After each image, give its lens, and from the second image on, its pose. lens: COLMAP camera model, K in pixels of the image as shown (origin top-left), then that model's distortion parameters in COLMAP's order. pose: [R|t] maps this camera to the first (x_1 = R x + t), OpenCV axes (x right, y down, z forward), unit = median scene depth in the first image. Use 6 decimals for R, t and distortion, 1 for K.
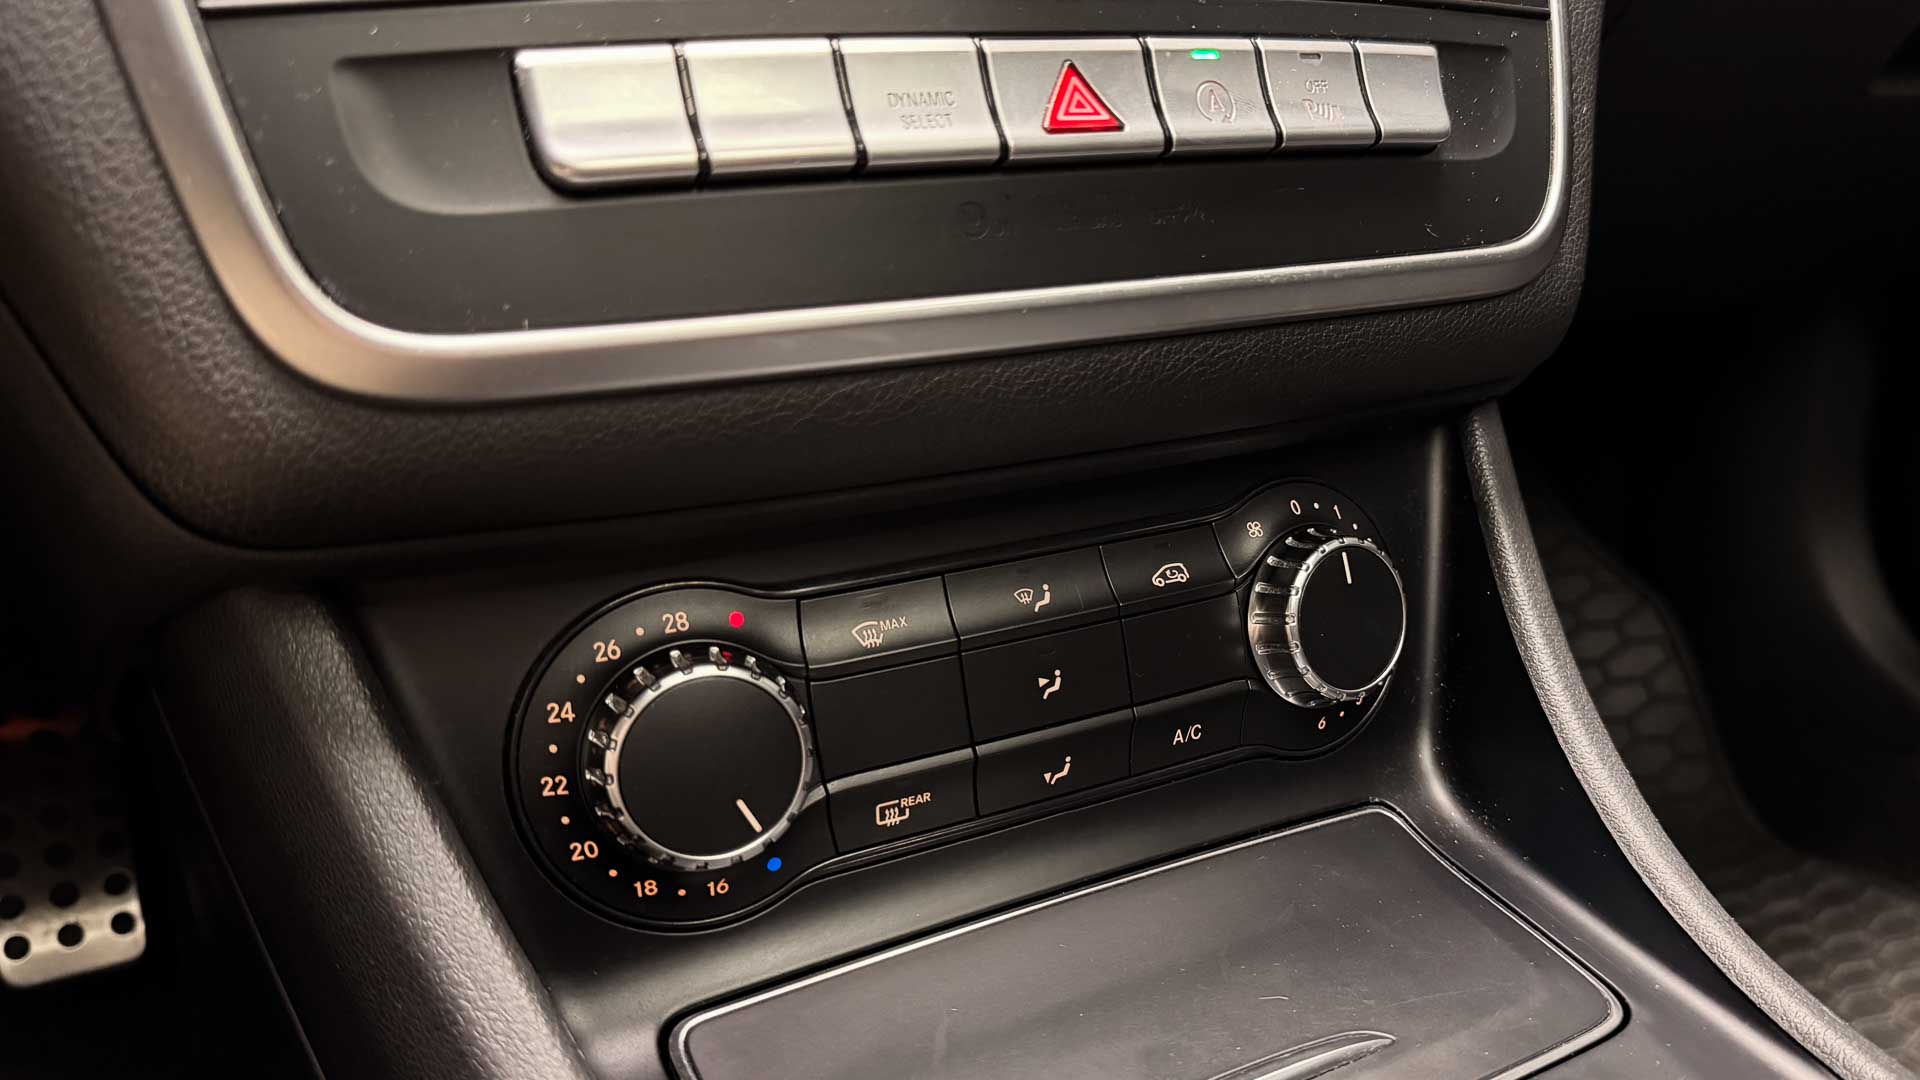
lens RADIAL K [[1480.8, 0, 991.8], [0, 1480.8, 588.9], [0, 0, 1]] dist [0.028670, -0.000667]
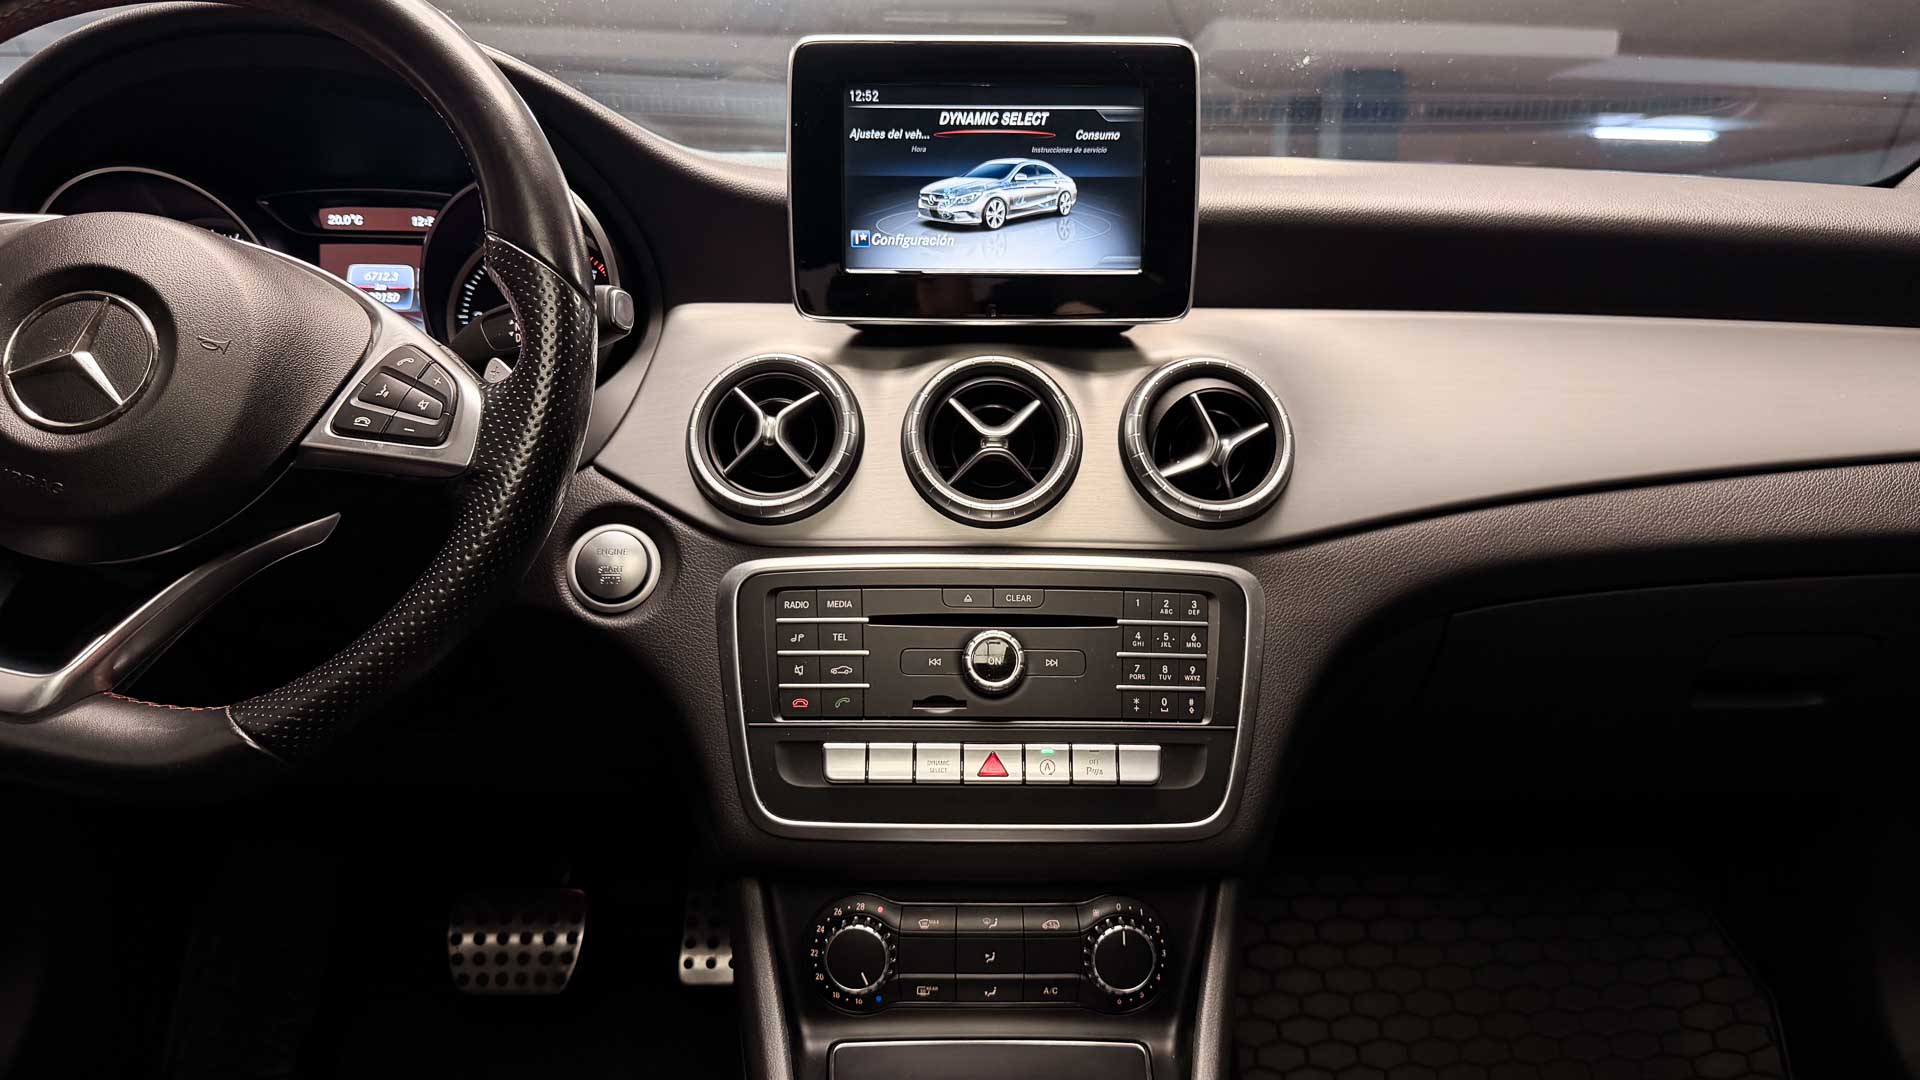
lens RADIAL K [[1447.8, 0, 960.0], [0, 1447.8, 540.0], [0, 0, 1]] dist [0.172041, -0.377117]
pose [[0.883198, 0.108169, -0.456357, 1.219125], [-0.171744, 0.980045, -0.100082, -0.437182], [0.436424, 0.166769, 0.884151, -1.631951]]
